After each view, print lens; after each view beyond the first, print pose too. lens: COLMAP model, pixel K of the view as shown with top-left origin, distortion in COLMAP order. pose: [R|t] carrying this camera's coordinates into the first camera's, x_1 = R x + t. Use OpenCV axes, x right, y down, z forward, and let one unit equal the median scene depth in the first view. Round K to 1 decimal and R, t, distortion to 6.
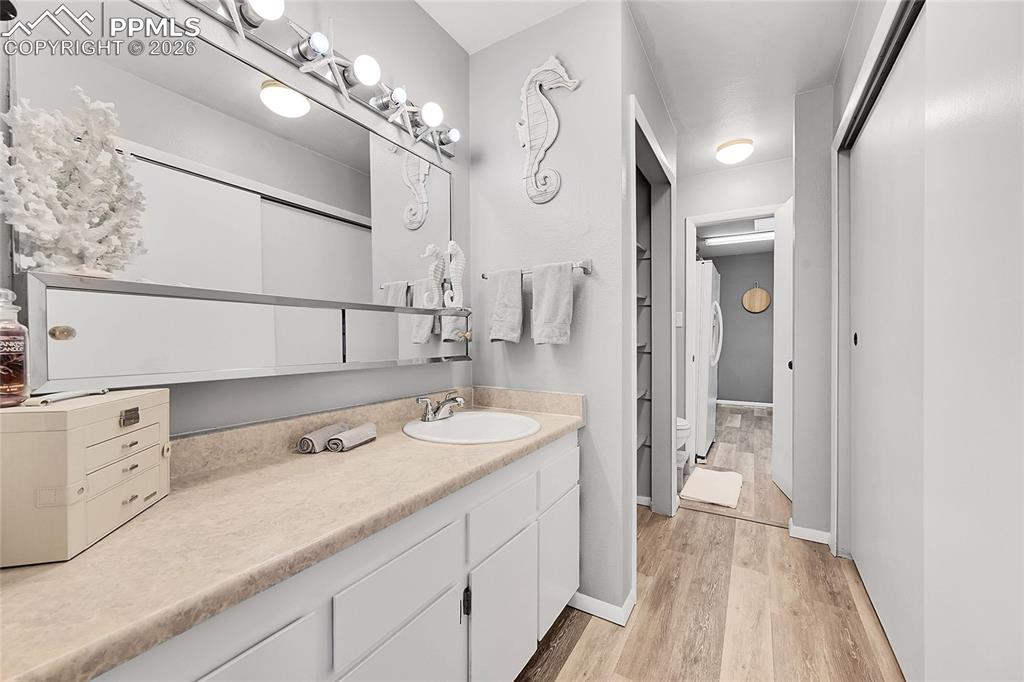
lens RADIAL K [[402.6, 0, 512.0], [0, 402.6, 341.0], [0, 0, 1]] dist [-0.001954, 0.000454]
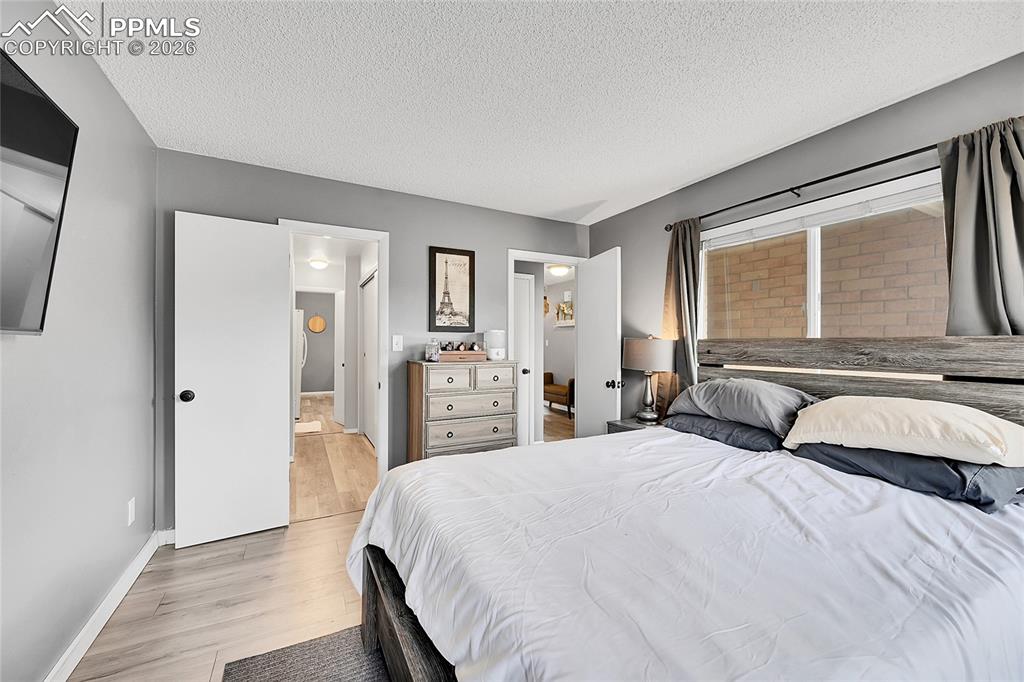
lens RADIAL K [[402.6, 0, 512.0], [0, 402.6, 341.0], [0, 0, 1]] dist [-0.001954, 0.000454]
pose [[0.514153, 0.009976, 0.857641, -0.580898], [0.004482, 0.999887, -0.014317, -0.026235], [-0.857687, 0.011205, 0.514050, -0.748481]]
